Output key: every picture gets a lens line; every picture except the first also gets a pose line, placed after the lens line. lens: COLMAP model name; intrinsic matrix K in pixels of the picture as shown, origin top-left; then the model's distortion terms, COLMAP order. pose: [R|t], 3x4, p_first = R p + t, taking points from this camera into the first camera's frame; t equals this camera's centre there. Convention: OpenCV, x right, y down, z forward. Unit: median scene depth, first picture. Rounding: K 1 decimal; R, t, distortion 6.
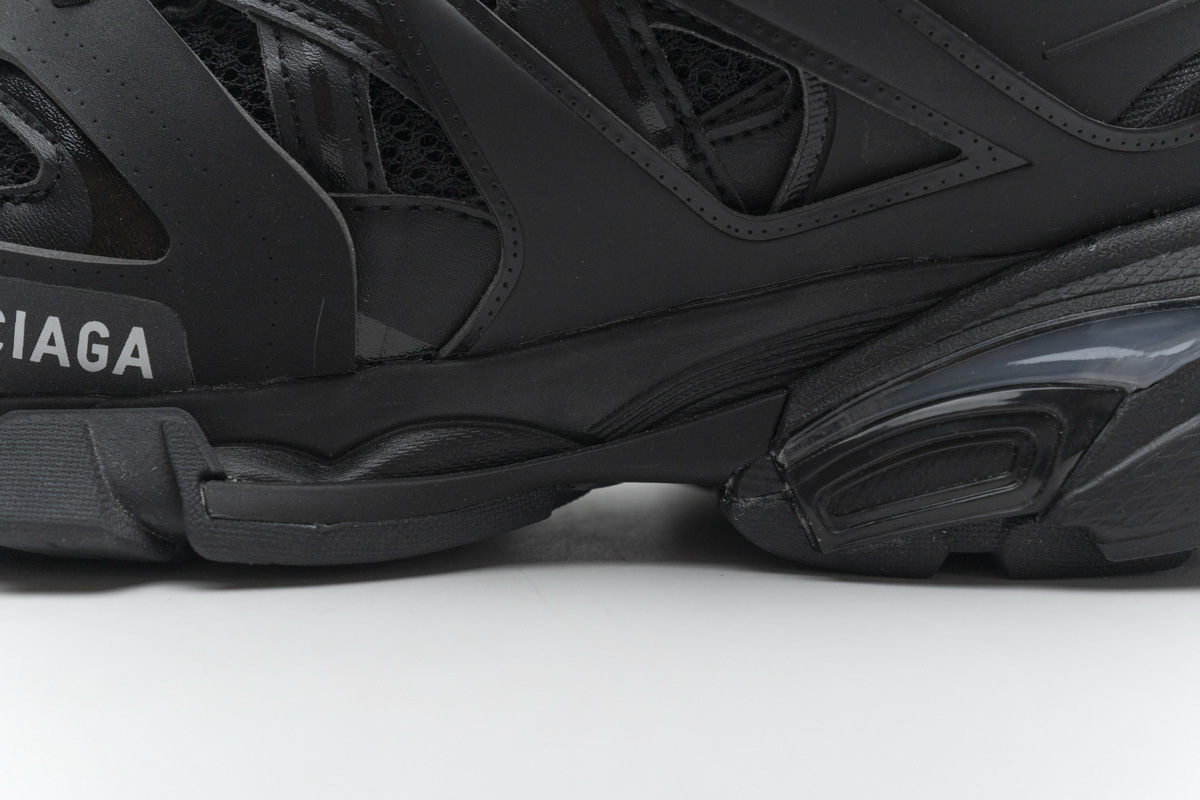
lens RADIAL K [[2208.5, 0, 600.0], [0, 2208.5, 400.0], [0, 0, 1]] dist [-0.015557, 0.102721]
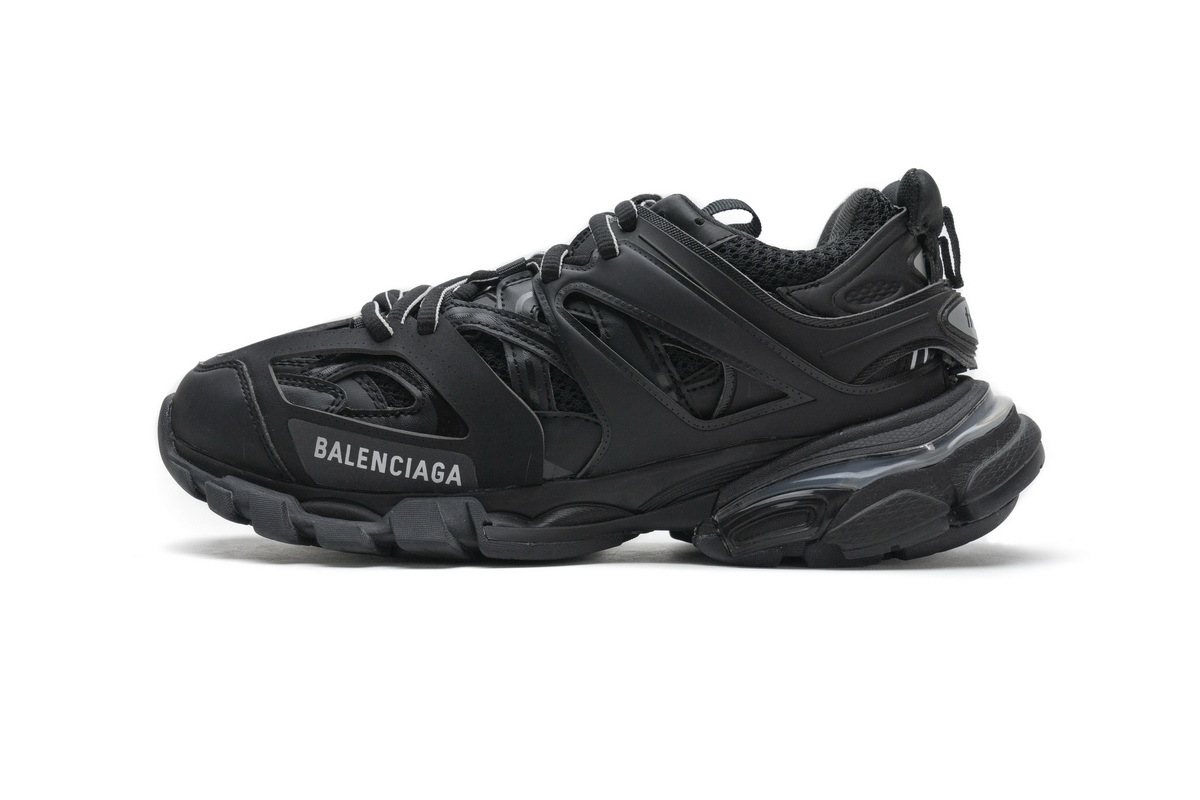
lens RADIAL K [[2208.5, 0, 600.0], [0, 2208.5, 400.0], [0, 0, 1]] dist [-0.015557, 0.102721]
pose [[0.999864, 0.000906, -0.016439, -0.006790], [-0.002360, 0.996064, -0.088608, 0.113459], [0.016294, 0.088634, 0.995931, -1.469853]]
